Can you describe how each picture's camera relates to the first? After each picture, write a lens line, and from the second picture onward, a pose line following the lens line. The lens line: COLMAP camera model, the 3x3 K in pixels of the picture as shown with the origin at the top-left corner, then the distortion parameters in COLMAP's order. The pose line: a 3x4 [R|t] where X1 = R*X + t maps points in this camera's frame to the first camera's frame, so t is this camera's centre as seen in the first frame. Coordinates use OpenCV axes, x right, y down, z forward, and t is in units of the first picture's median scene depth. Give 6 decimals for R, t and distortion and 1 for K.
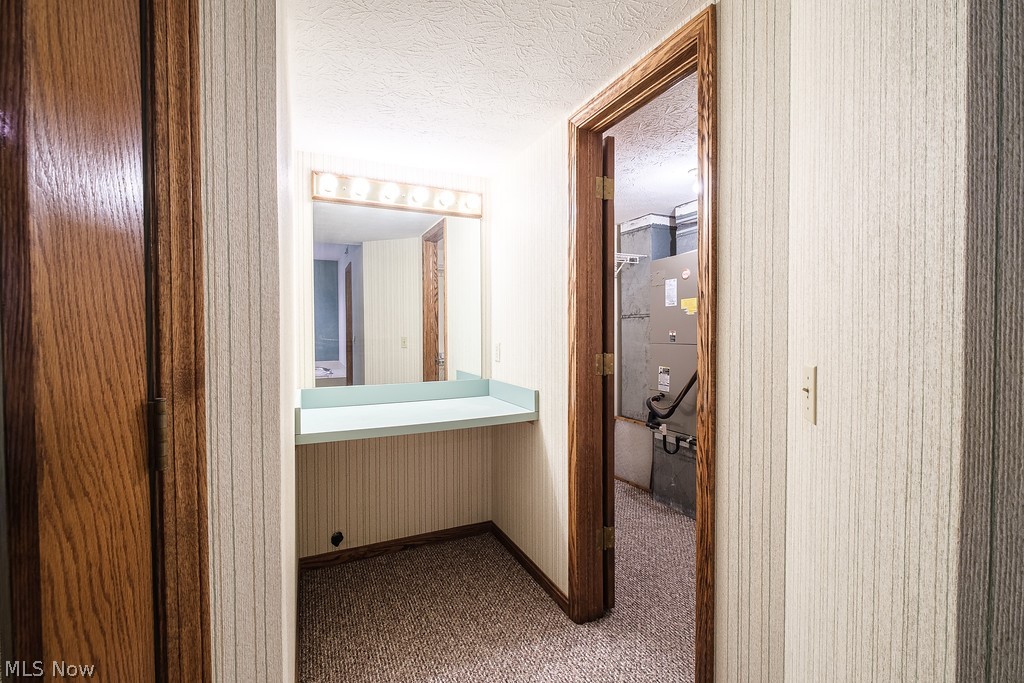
lens RADIAL K [[456.5, 0, 506.7], [0, 456.5, 340.1], [0, 0, 1]] dist [0.004717, -0.000753]
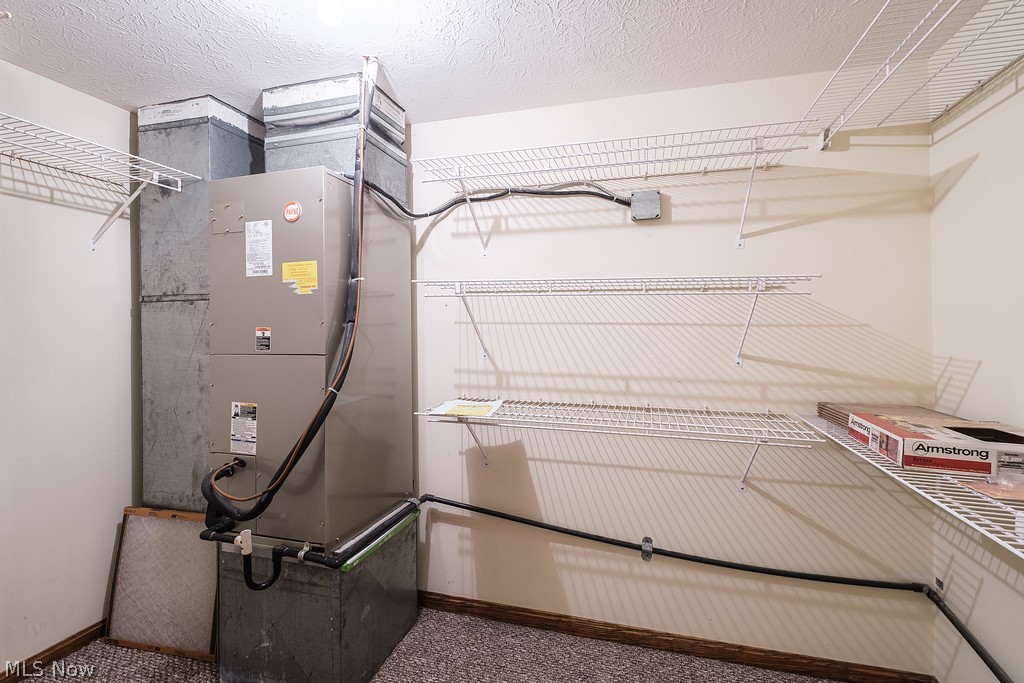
lens RADIAL K [[456.5, 0, 504.4], [0, 456.5, 335.4], [0, 0, 1]] dist [0.004717, -0.000753]
pose [[0.635374, -0.001910, 0.772202, 0.142640], [0.012791, 0.999886, -0.008052, -0.004567], [-0.772099, 0.014994, 0.635326, 0.465454]]
